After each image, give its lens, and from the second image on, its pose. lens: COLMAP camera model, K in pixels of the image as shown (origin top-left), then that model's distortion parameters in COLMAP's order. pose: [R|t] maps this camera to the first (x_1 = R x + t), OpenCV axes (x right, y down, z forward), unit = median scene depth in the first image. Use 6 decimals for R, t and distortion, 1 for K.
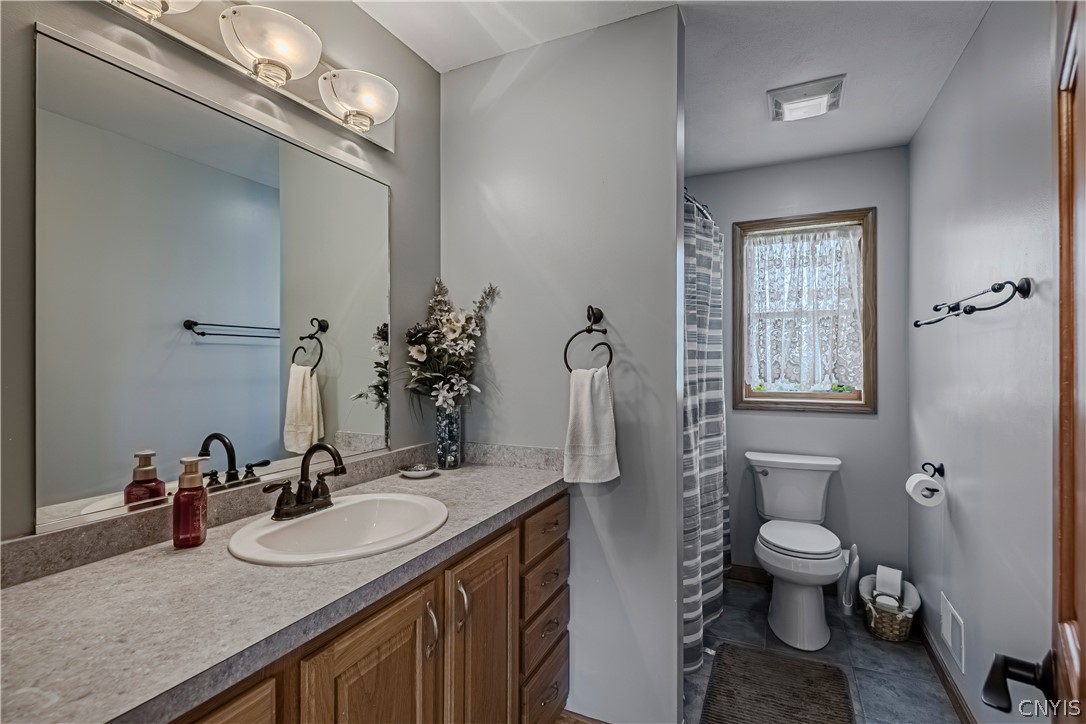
lens RADIAL K [[522.0, 0, 538.3], [0, 522.0, 361.3], [0, 0, 1]] dist [0.012685, -0.000533]
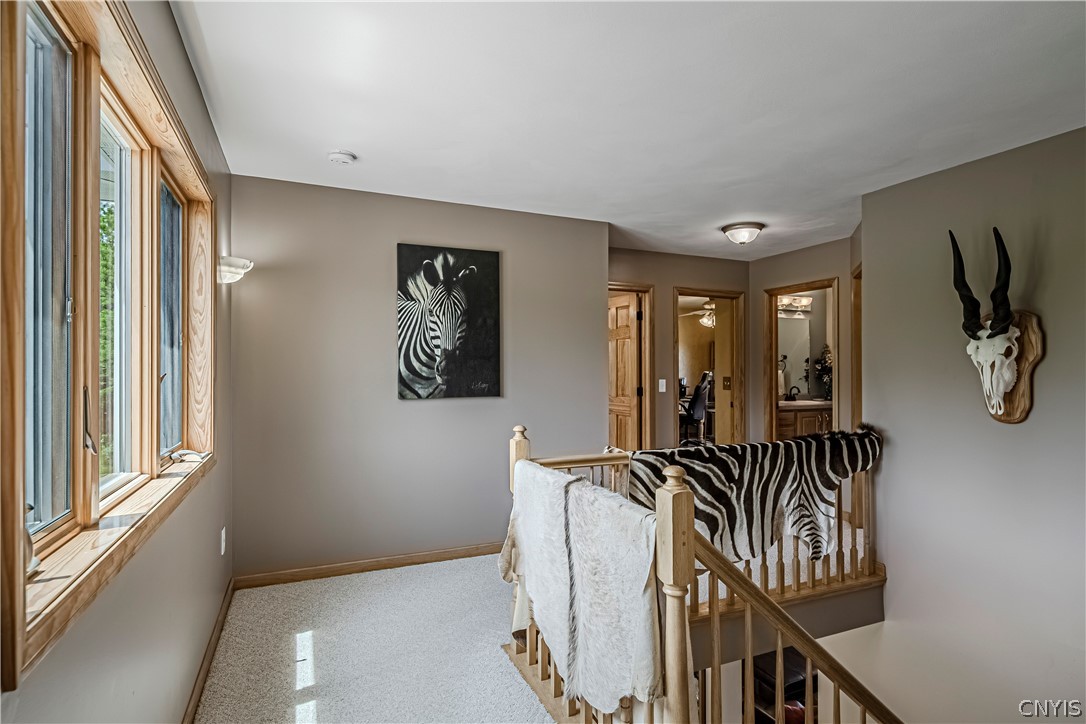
lens RADIAL K [[541.2, 0, 541.4], [0, 541.2, 365.7], [0, 0, 1]] dist [0.001334, -0.000149]
pose [[0.754346, -0.000438, -0.656477, 0.707347], [-0.001529, 0.999996, -0.002424, -0.009635], [0.656476, 0.002833, 0.754342, -2.778719]]
